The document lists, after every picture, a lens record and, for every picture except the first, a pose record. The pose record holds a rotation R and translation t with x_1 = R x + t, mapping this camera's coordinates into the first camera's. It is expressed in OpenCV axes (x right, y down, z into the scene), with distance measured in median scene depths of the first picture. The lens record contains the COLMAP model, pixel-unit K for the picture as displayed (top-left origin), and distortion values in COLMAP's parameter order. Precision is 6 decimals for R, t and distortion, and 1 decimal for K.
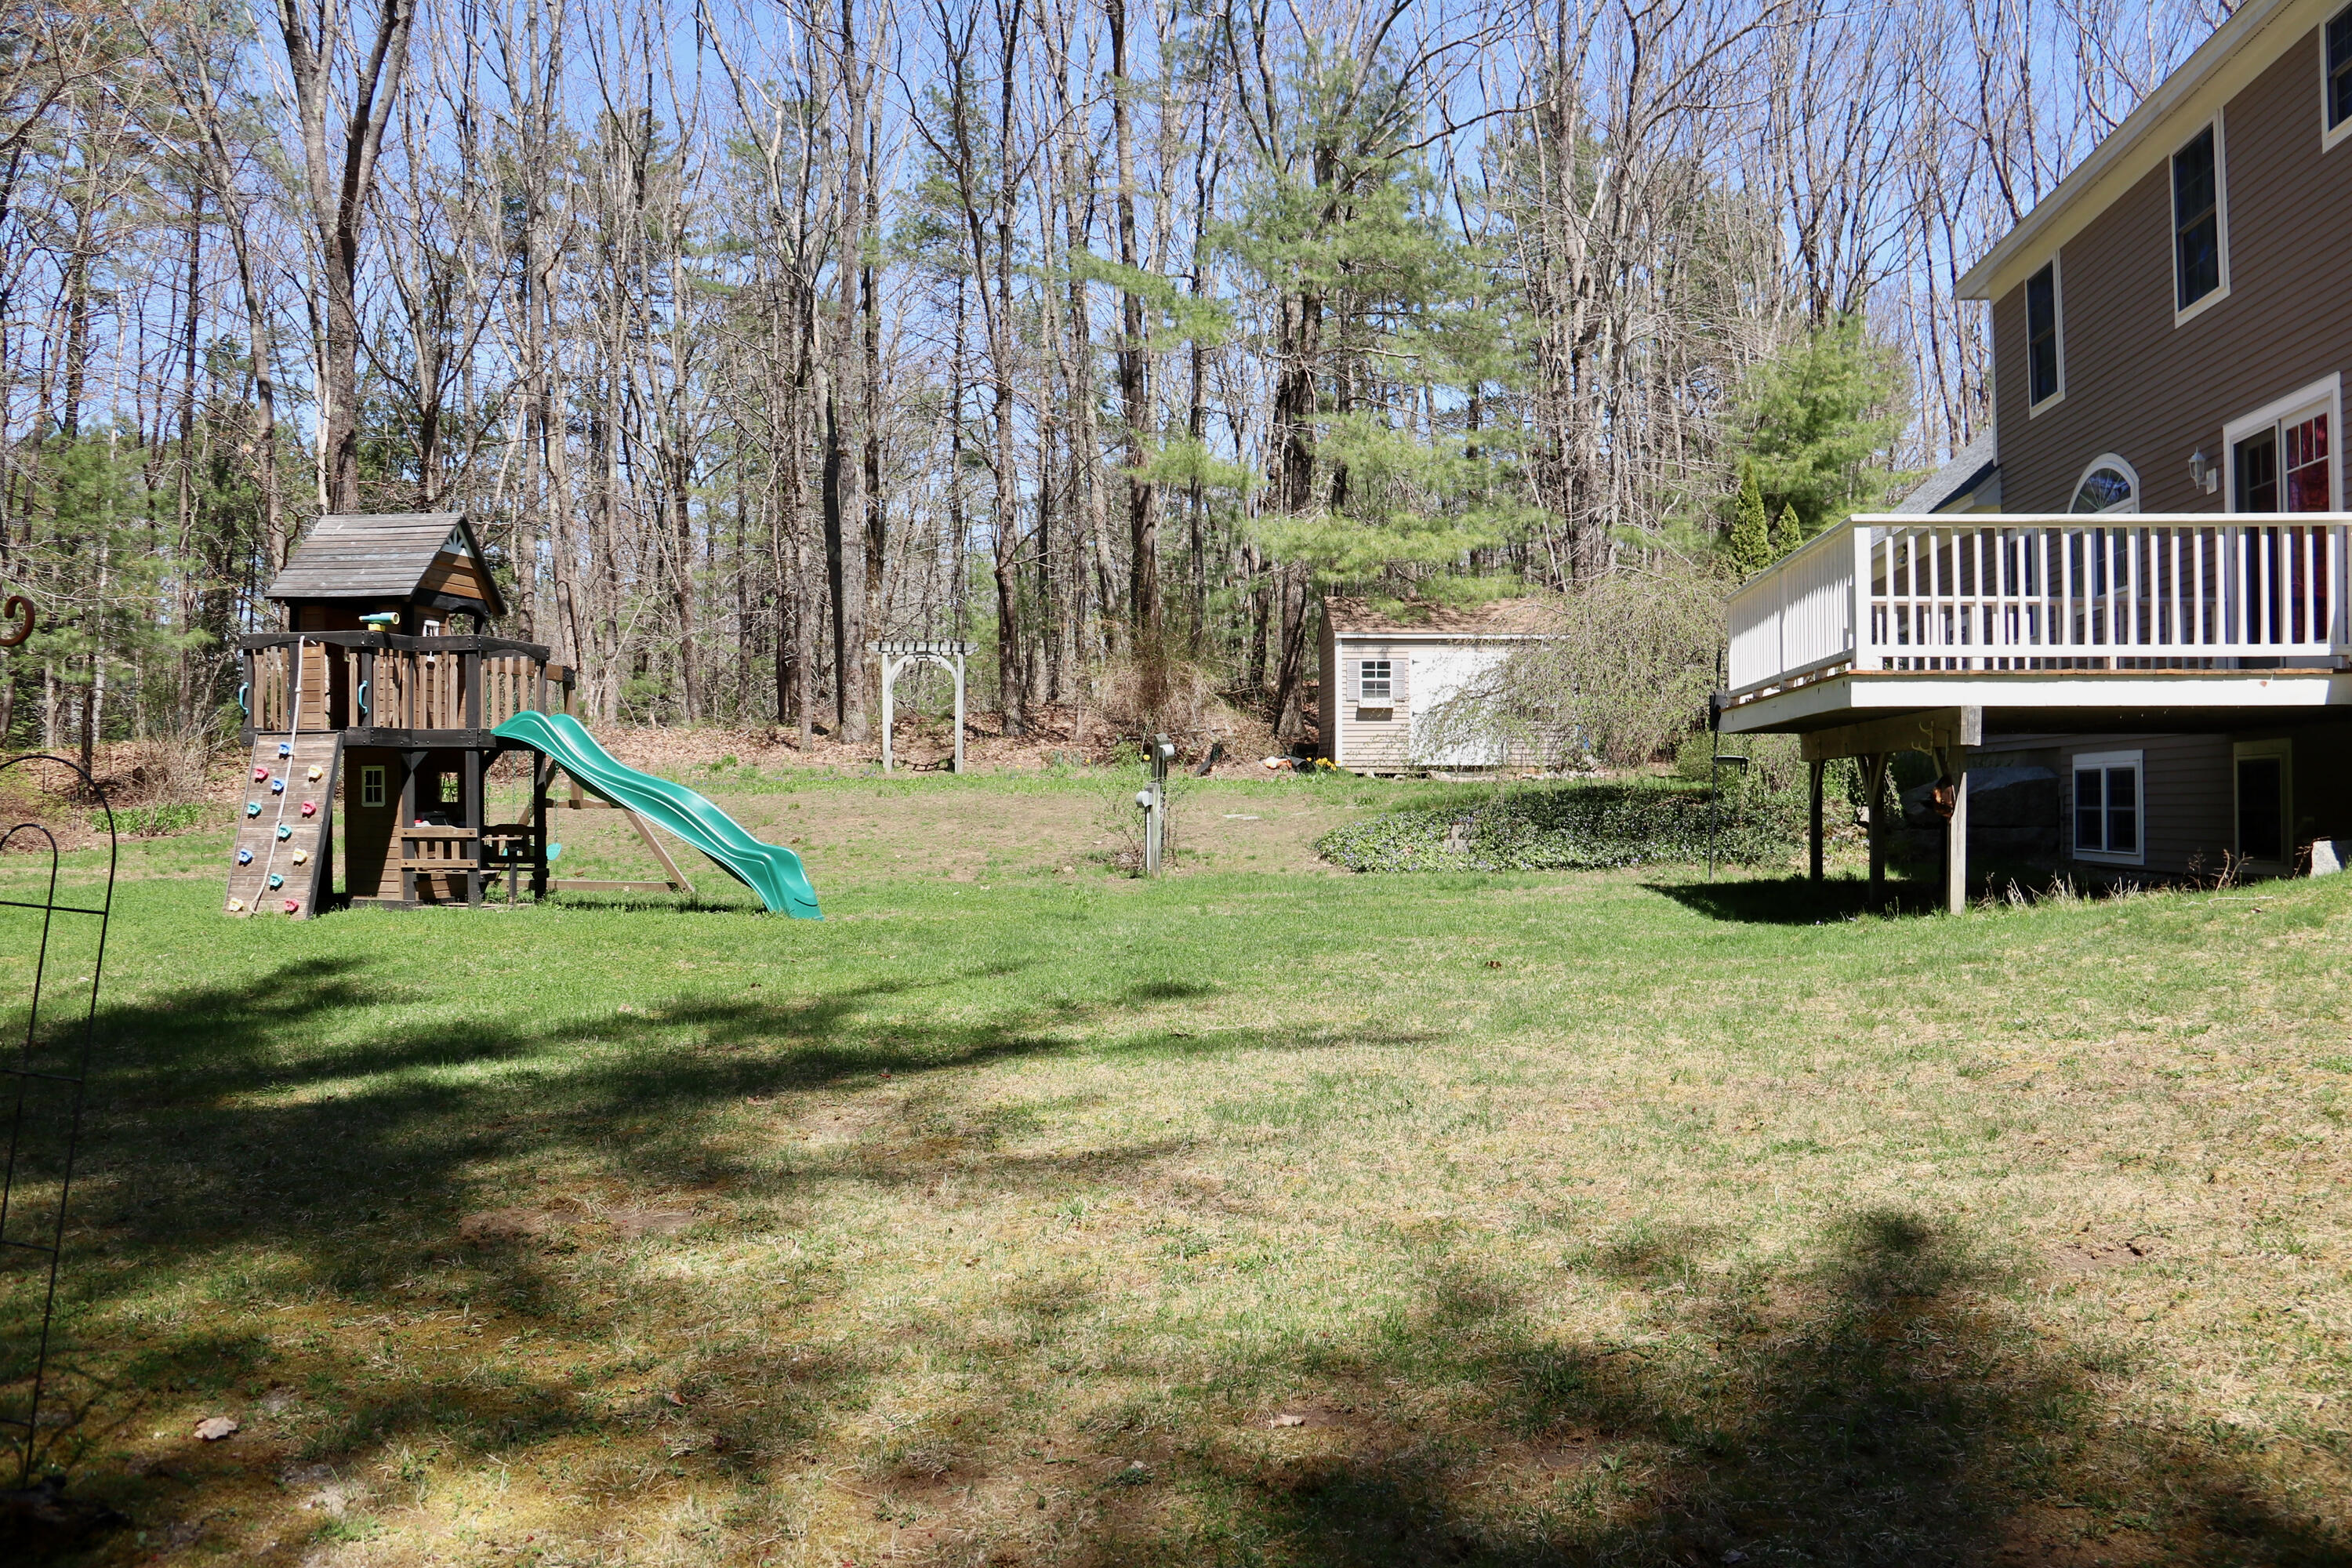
lens RADIAL K [[1937.9, 0, 1219.4], [0, 1937.9, 782.4], [0, 0, 1]] dist [-0.104922, -0.002440]
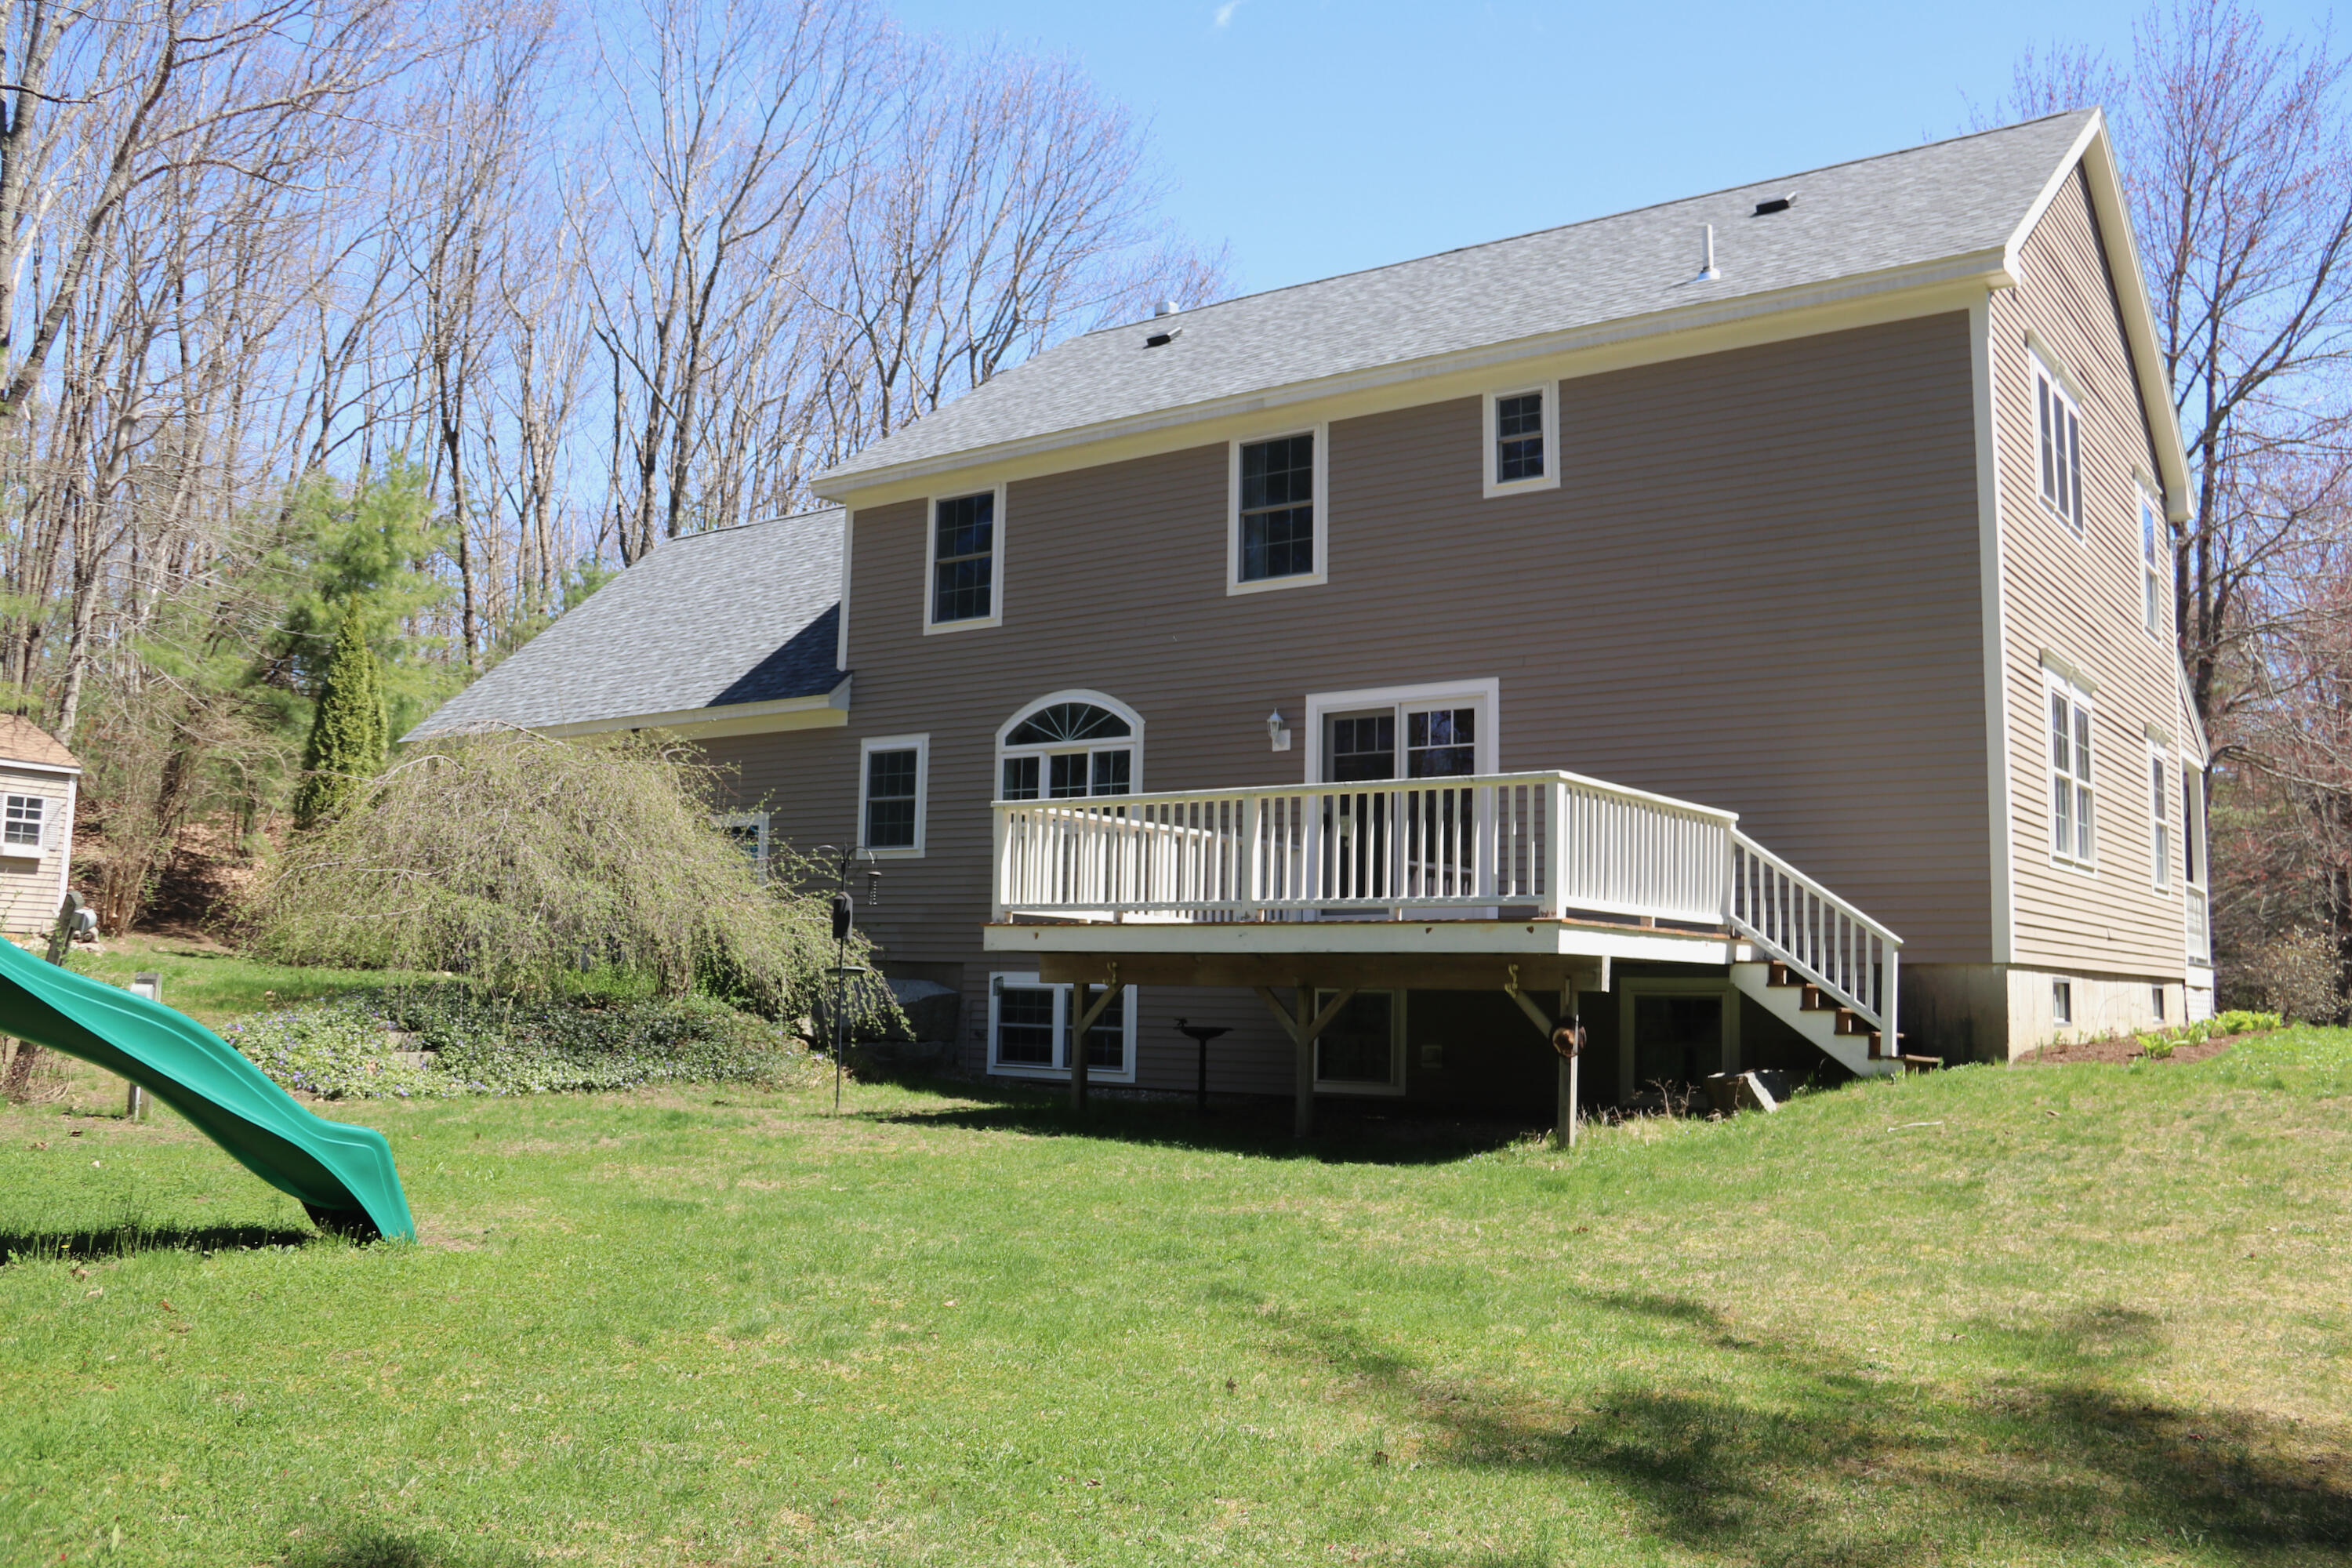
lens RADIAL K [[1937.9, 0, 1219.4], [0, 1937.9, 782.4], [0, 0, 1]] dist [-0.104922, -0.002440]
pose [[0.532604, 0.105538, 0.839759, -0.483727], [-0.029291, 0.993899, -0.106332, -0.010092], [-0.845858, 0.032035, 0.532446, 0.417981]]
